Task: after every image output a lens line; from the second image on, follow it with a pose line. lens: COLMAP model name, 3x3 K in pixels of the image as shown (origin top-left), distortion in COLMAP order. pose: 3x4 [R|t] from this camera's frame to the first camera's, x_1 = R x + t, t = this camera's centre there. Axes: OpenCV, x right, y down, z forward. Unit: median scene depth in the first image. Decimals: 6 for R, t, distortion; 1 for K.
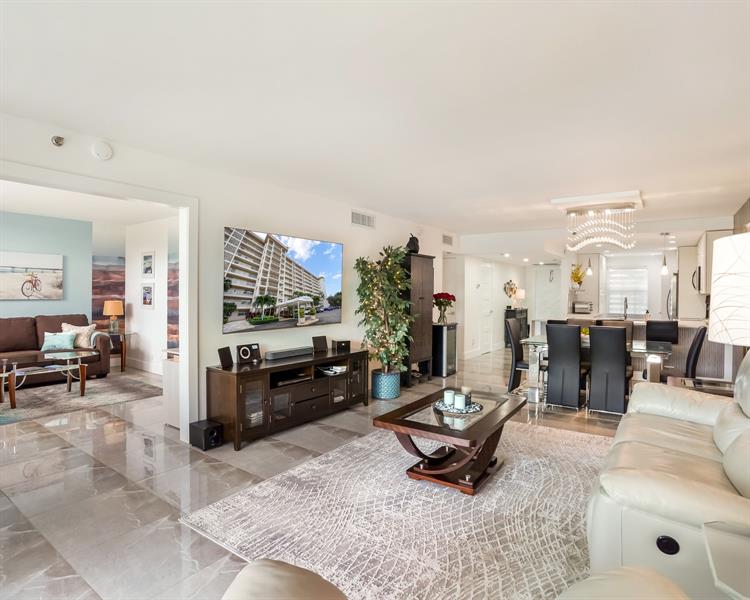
lens RADIAL K [[422.6, 0, 374.2], [0, 422.6, 297.3], [0, 0, 1]] dist [-0.077755, 0.033294]
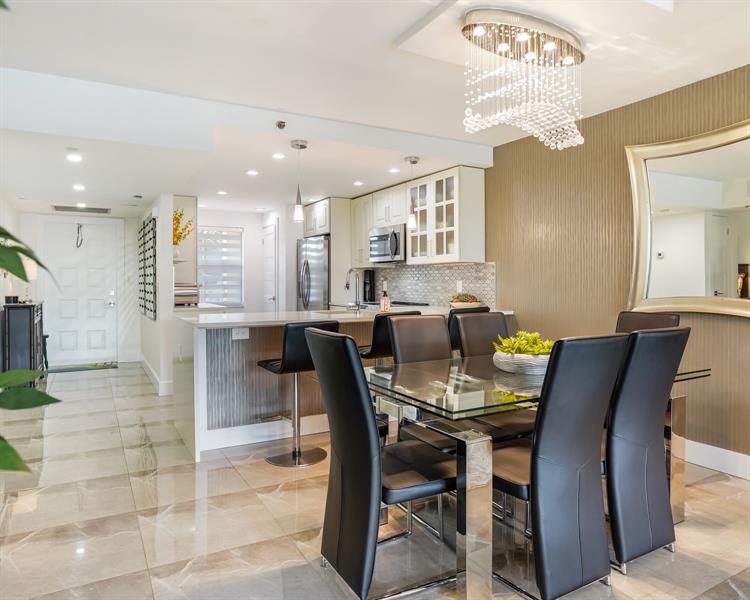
lens RADIAL K [[515.5, 0, 374.8], [0, 515.5, 284.0], [0, 0, 1]] dist [-0.030857, 0.000765]
pose [[0.426364, -0.011918, 0.904473, 0.028234], [0.012797, 0.999893, 0.007143, 0.020674], [-0.904461, 0.008529, 0.426471, 1.035668]]
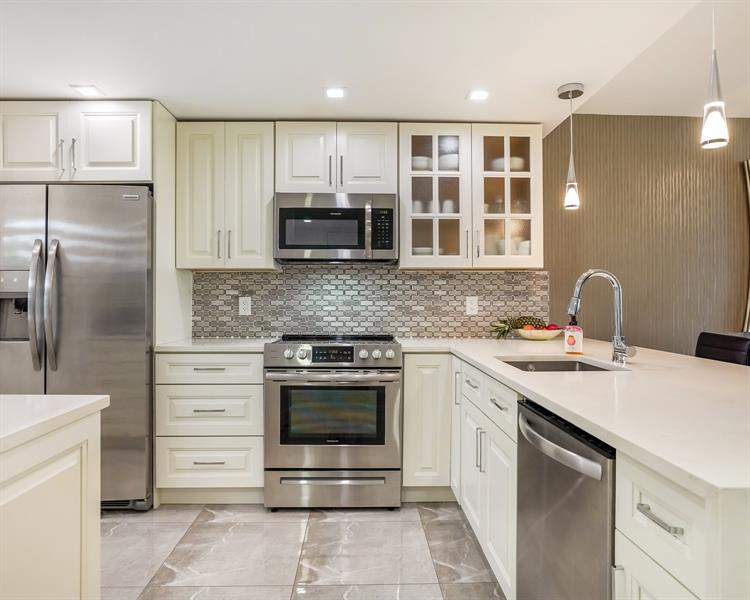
lens RADIAL K [[507.5, 0, 377.5], [0, 507.5, 298.1], [0, 0, 1]] dist [-0.039682, 0.005030]
pose [[-0.611796, -0.003528, 0.791008, 0.678649], [0.002766, 0.999974, 0.006599, 0.020435], [-0.791011, 0.006225, -0.611770, 1.967955]]
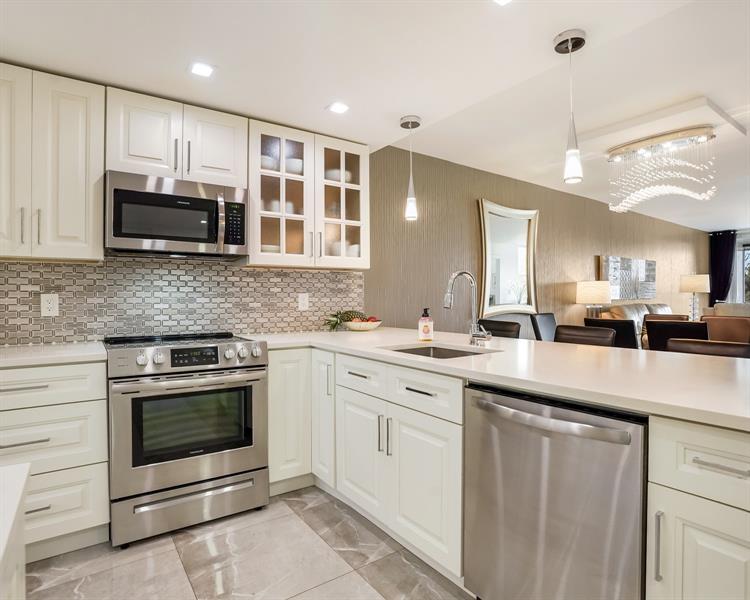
lens RADIAL K [[422.6, 0, 374.2], [0, 422.6, 297.3], [0, 0, 1]] dist [-0.077755, 0.033294]
pose [[-0.946517, -0.001727, 0.322650, 0.868686], [0.001642, 0.999947, 0.010168, 0.023047], [-0.322650, 0.010154, -0.946464, 2.004330]]
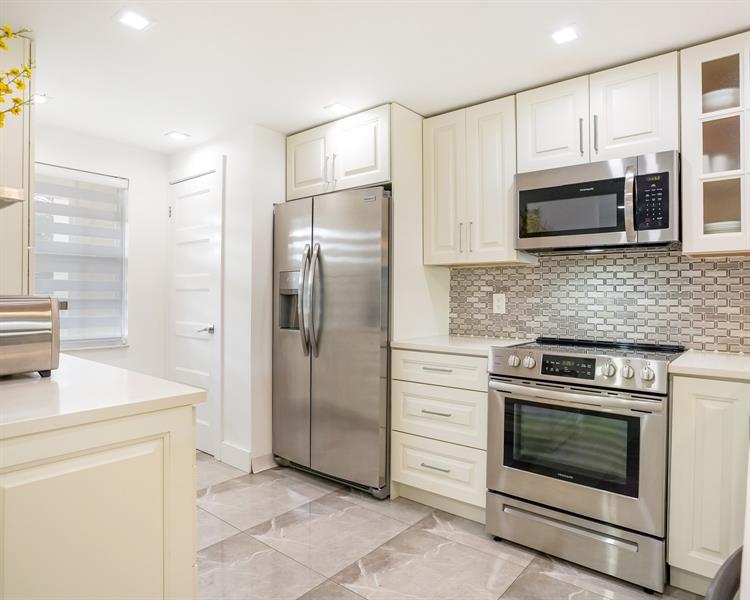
lens RADIAL K [[480.1, 0, 375.1], [0, 480.1, 291.3], [0, 0, 1]] dist [-0.063478, 0.036634]
pose [[0.066381, 0.001362, 0.997793, 0.732949], [0.003991, 0.999991, -0.001630, 0.020343], [-0.997786, 0.004090, 0.066375, 1.784317]]
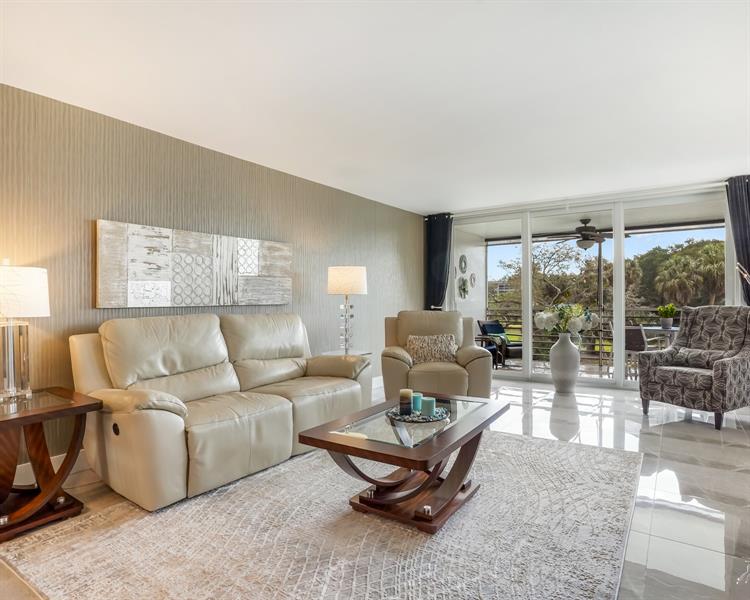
lens RADIAL K [[440.7, 0, 375.0], [0, 440.7, 300.0], [0, 0, 1]] dist [-0.079677, 0.040466]
pose [[-0.999885, 0.001908, -0.015014, 0.199386], [0.001843, 0.999989, 0.004379, 0.030076], [0.015023, 0.004351, -0.999878, 1.242993]]
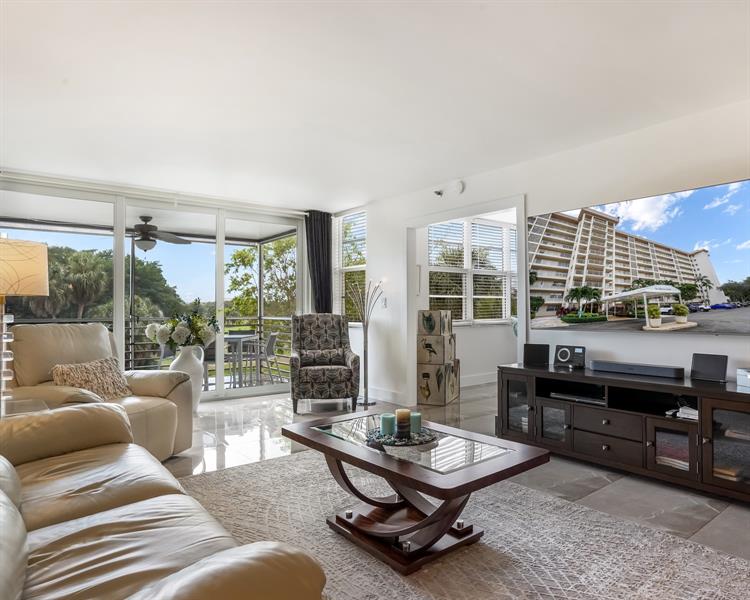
lens RADIAL K [[487.3, 0, 375.0], [0, 487.3, 300.0], [0, 0, 1]] dist [-0.027989, 0.003411]
pose [[-0.280788, -0.020343, -0.959554, 0.671995], [-0.004381, 0.999792, -0.019914, 0.037178], [0.959760, -0.001388, -0.280819, 0.814095]]
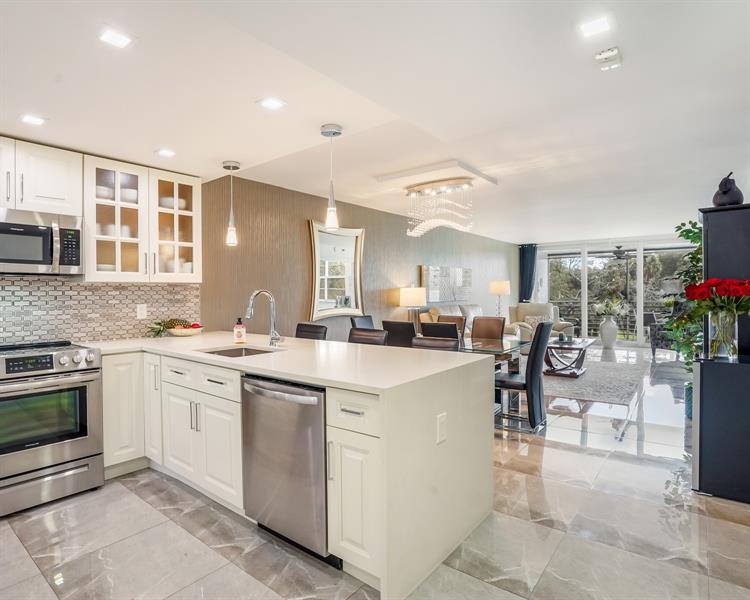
lens RADIAL K [[422.6, 0, 374.2], [0, 422.6, 297.3], [0, 0, 1]] dist [-0.077755, 0.033294]
pose [[-0.999062, 0.002449, 0.043226, 0.730159], [0.003229, 0.999833, 0.017972, -0.002500], [-0.043175, 0.018095, -0.998904, 2.144362]]
